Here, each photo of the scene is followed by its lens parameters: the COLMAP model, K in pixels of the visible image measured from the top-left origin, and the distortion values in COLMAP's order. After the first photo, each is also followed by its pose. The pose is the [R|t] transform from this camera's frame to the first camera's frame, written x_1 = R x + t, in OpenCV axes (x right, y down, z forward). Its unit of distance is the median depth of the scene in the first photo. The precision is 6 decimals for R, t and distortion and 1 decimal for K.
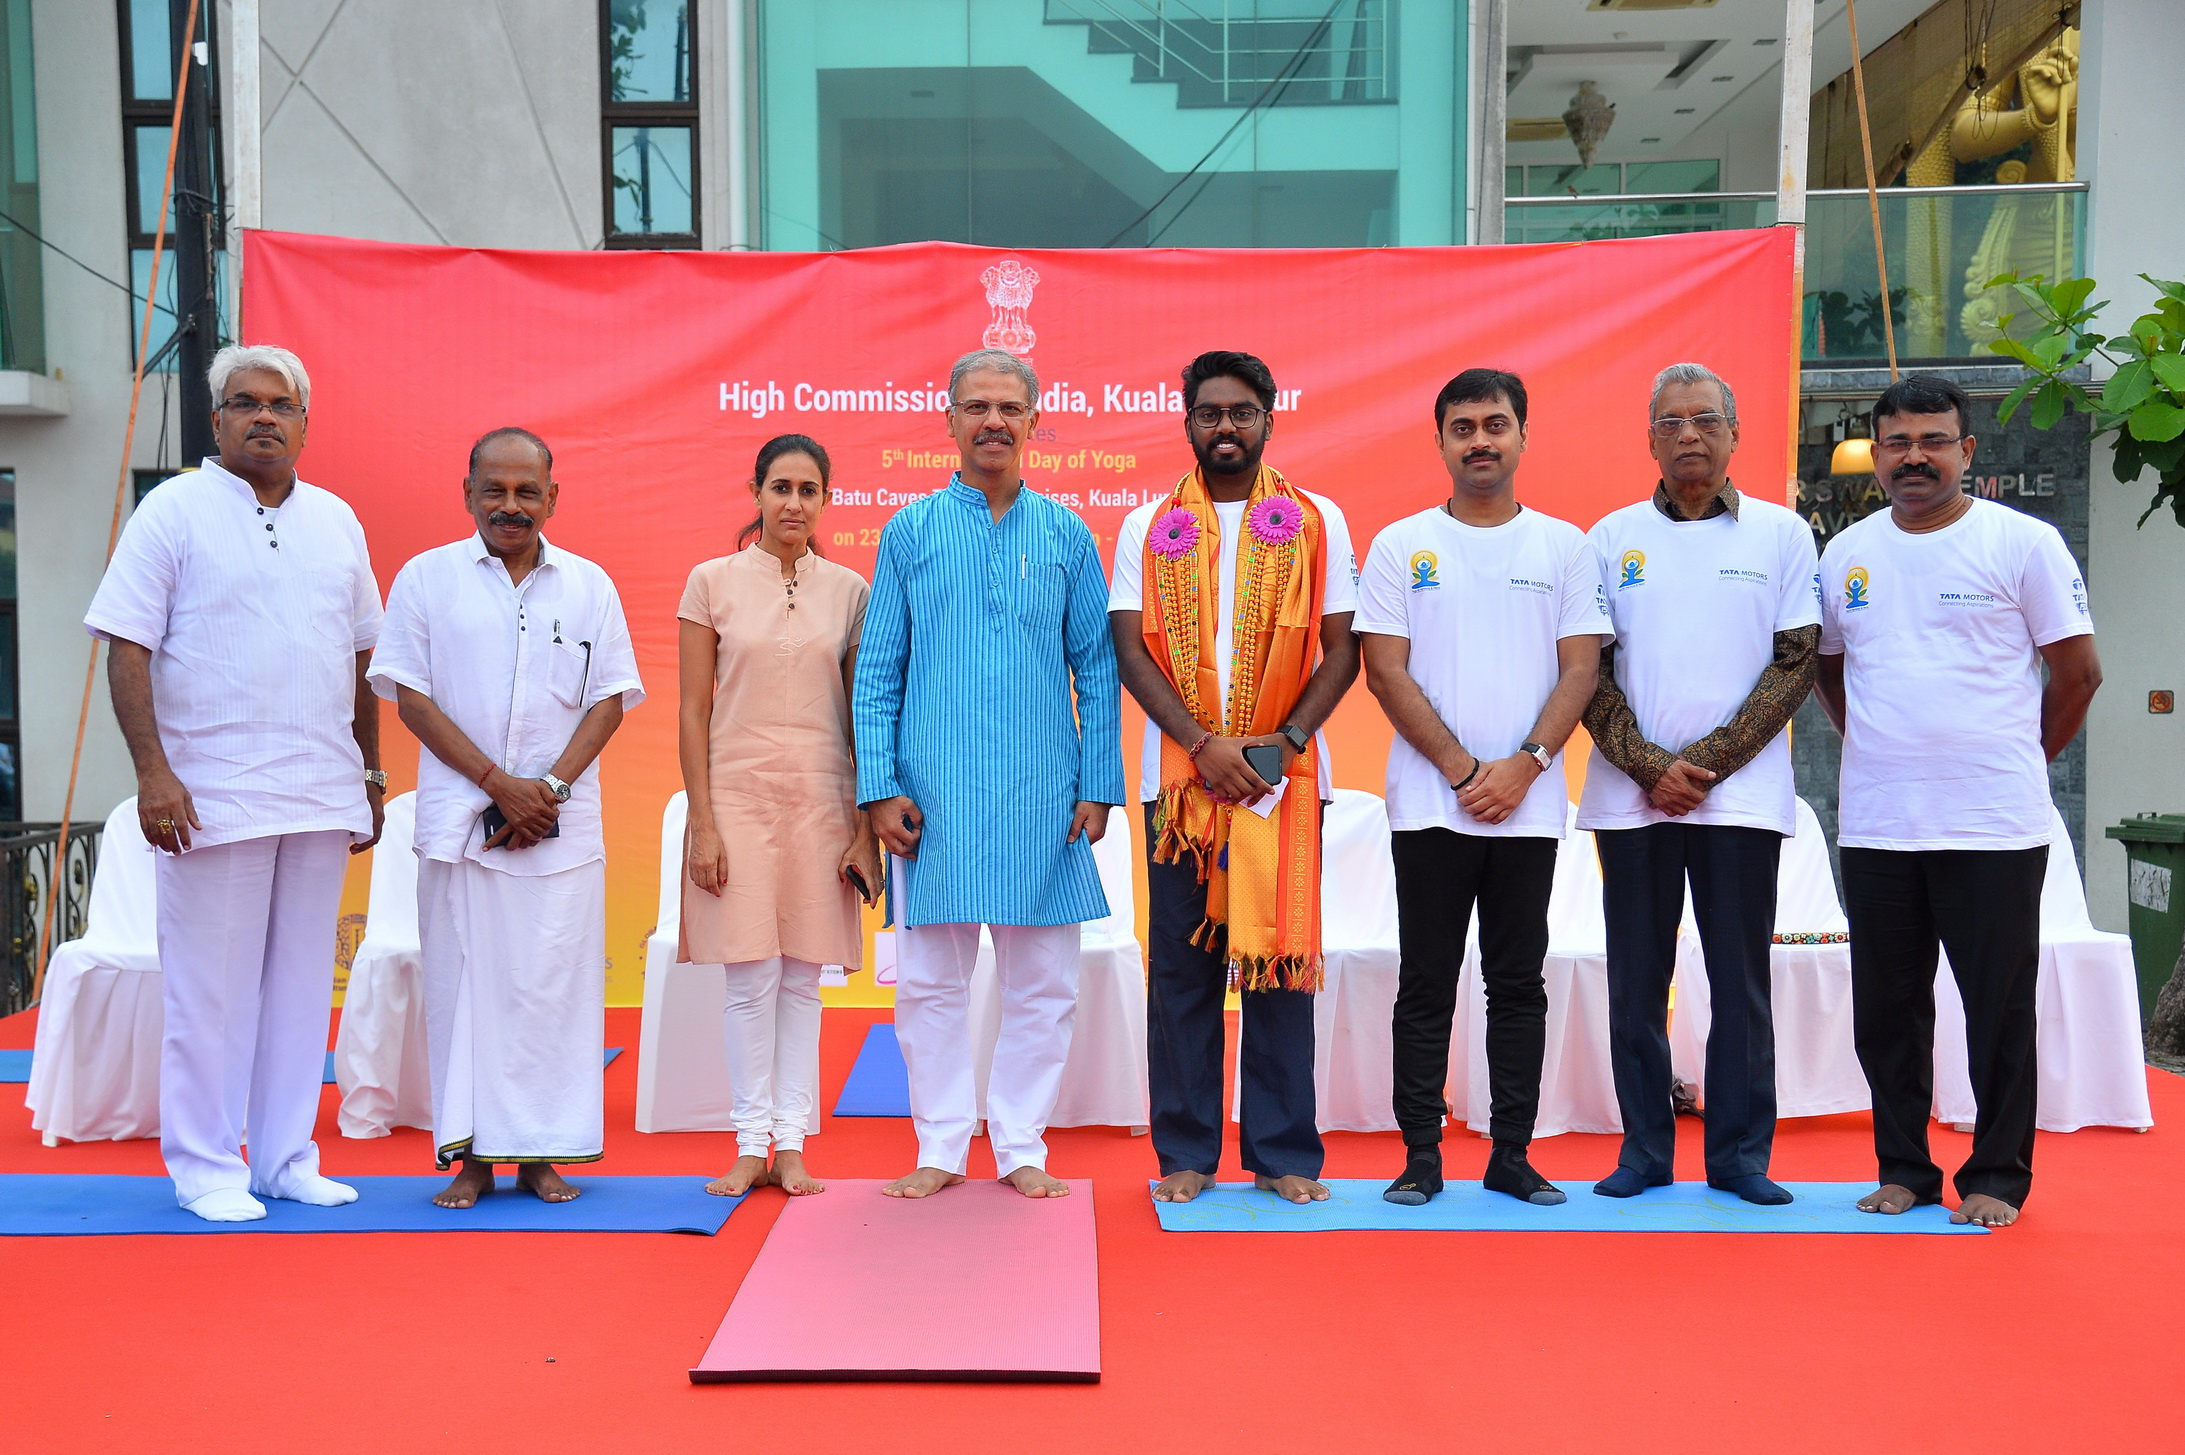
lens RADIAL K [[2745.7, 0, 968.7], [0, 2745.7, 789.5], [0, 0, 1]] dist [0.134291, 0.000000]
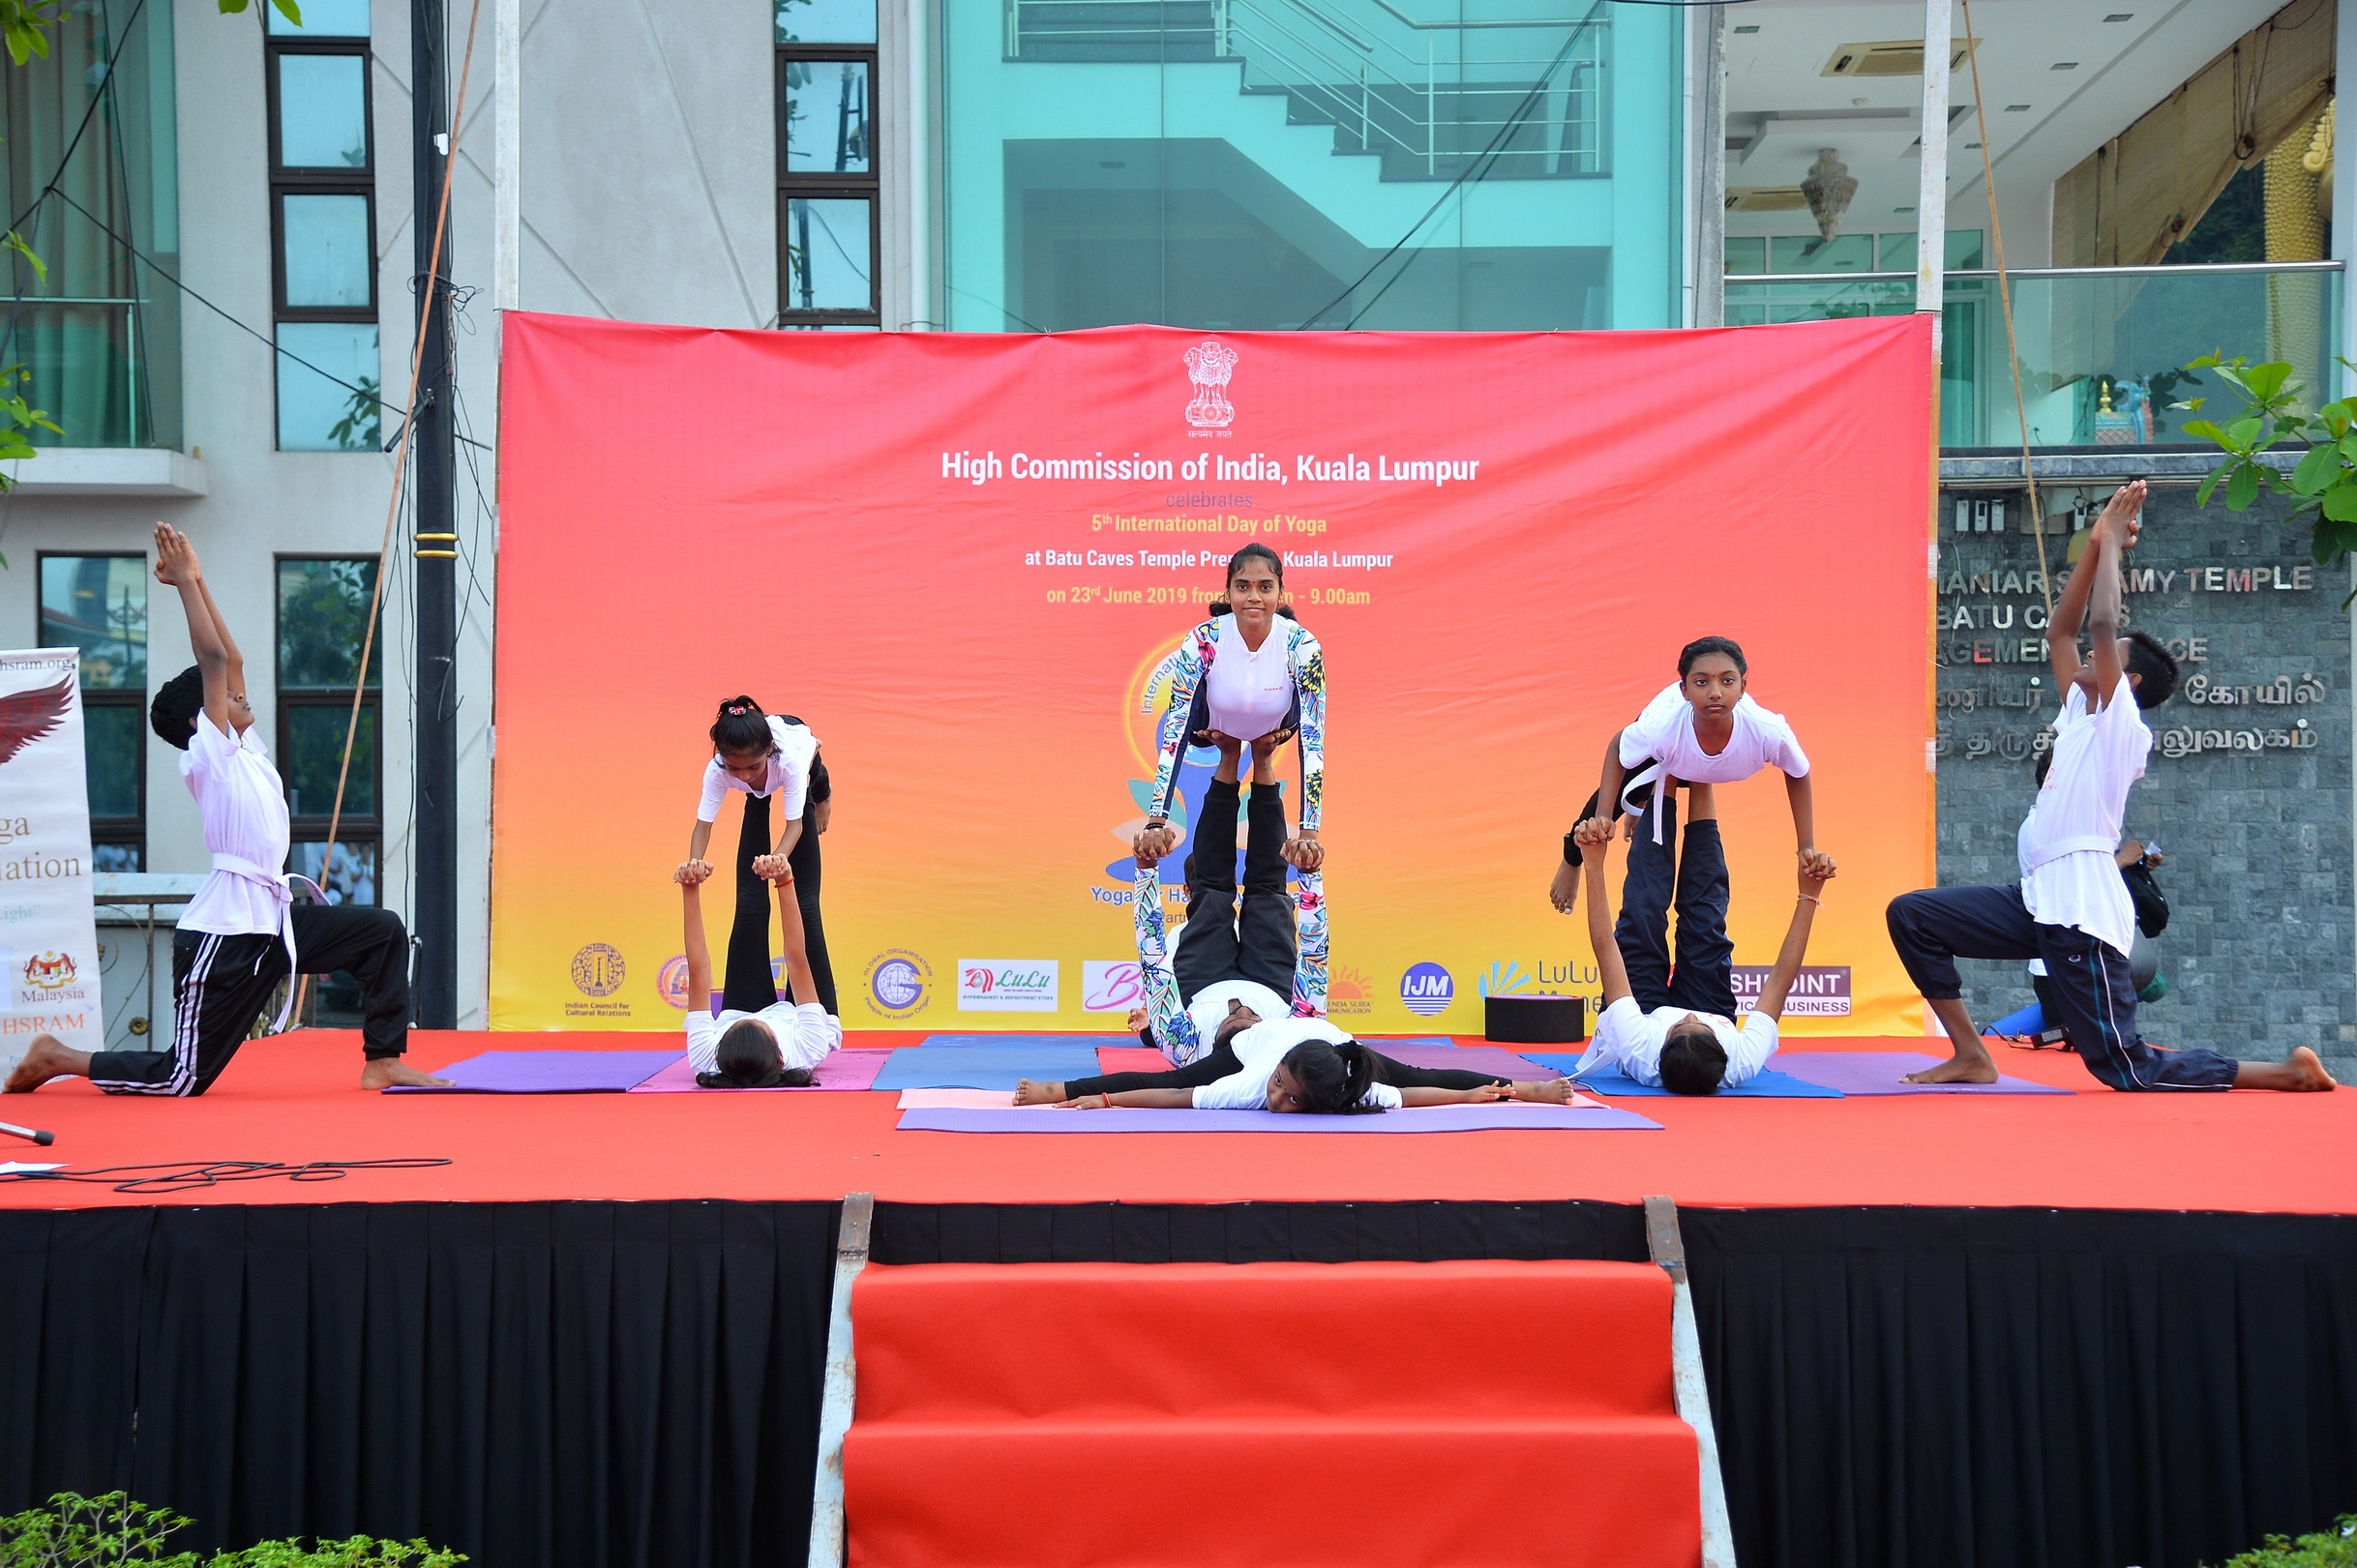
lens RADIAL K [[3331.1, 0, 1161.6], [0, 3331.1, 774.9], [0, 0, 1]] dist [0.251810, 0.000000]
pose [[0.999983, 0.003572, 0.004650, -0.009865], [-0.003293, 0.998270, -0.058701, 0.055588], [-0.004852, 0.058684, 0.998265, -0.302935]]
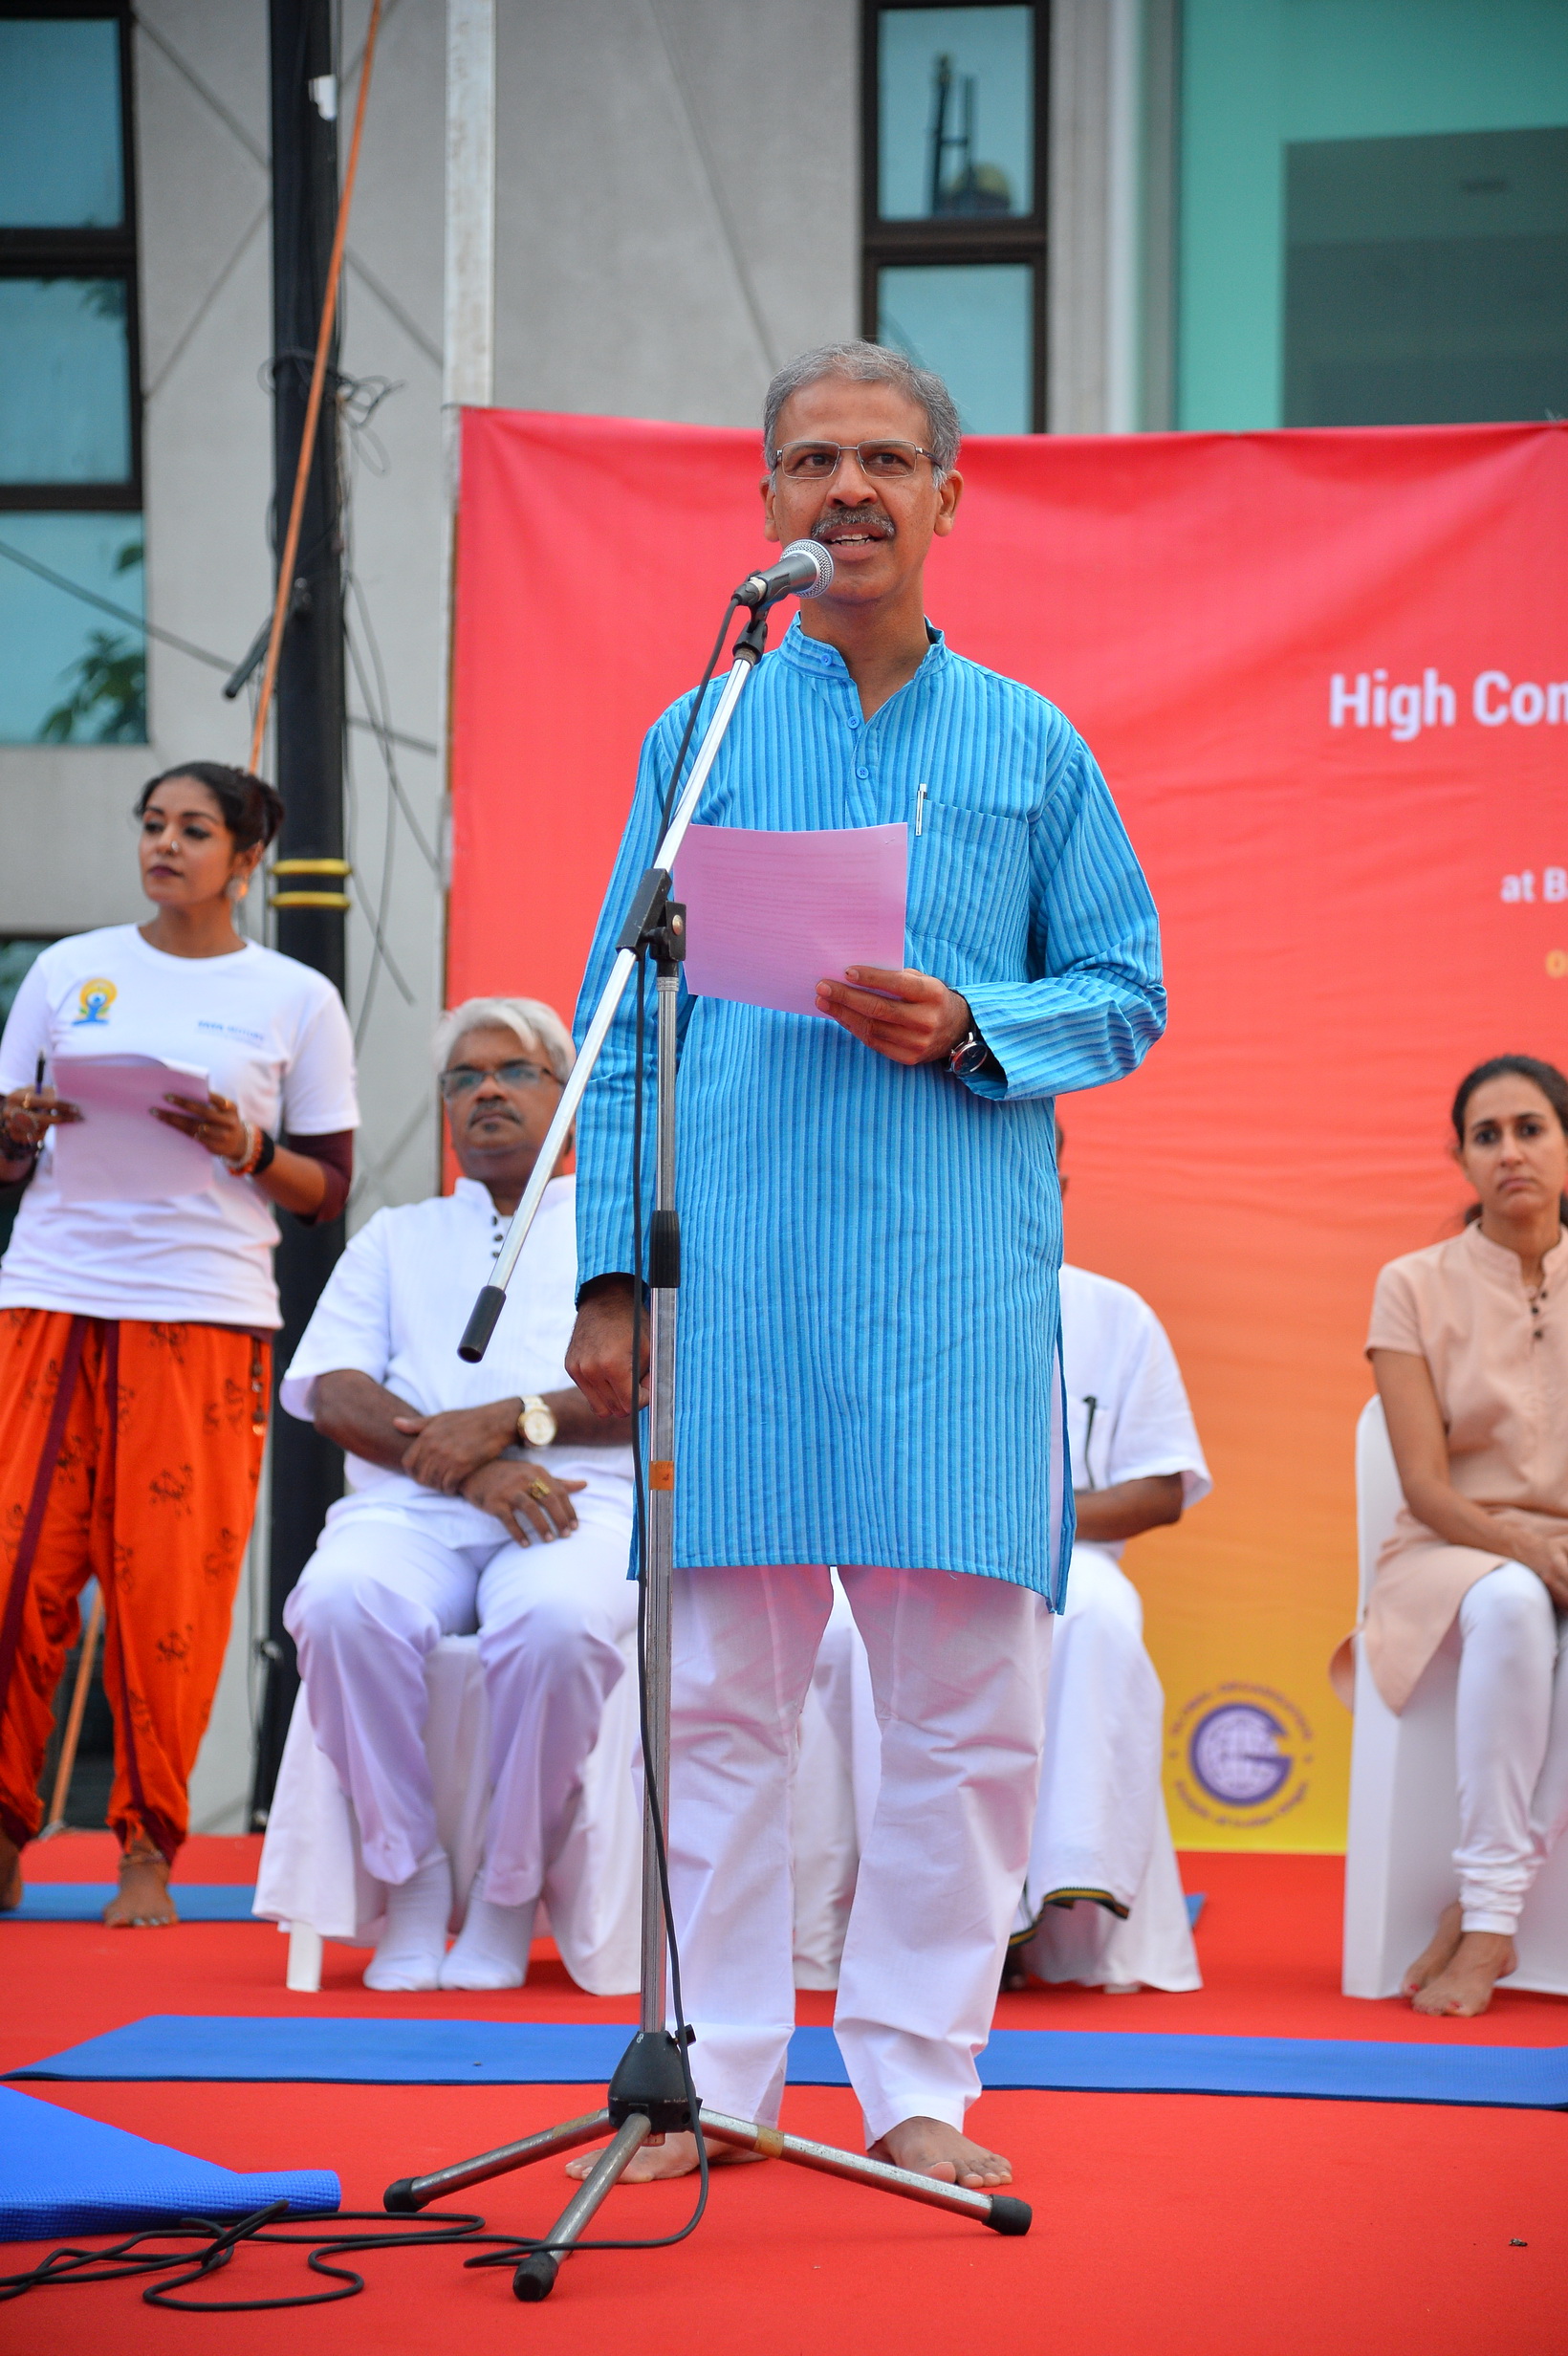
lens RADIAL K [[5613.8, 0, 804.1], [0, 5613.8, 1186.6], [0, 0, 1]] dist [0.760903, 0.000000]
pose [[0.995557, 0.003497, -0.094092, -0.087989], [-0.011512, 0.996334, -0.084776, 0.045466], [0.093451, 0.085483, 0.991947, -0.092166]]
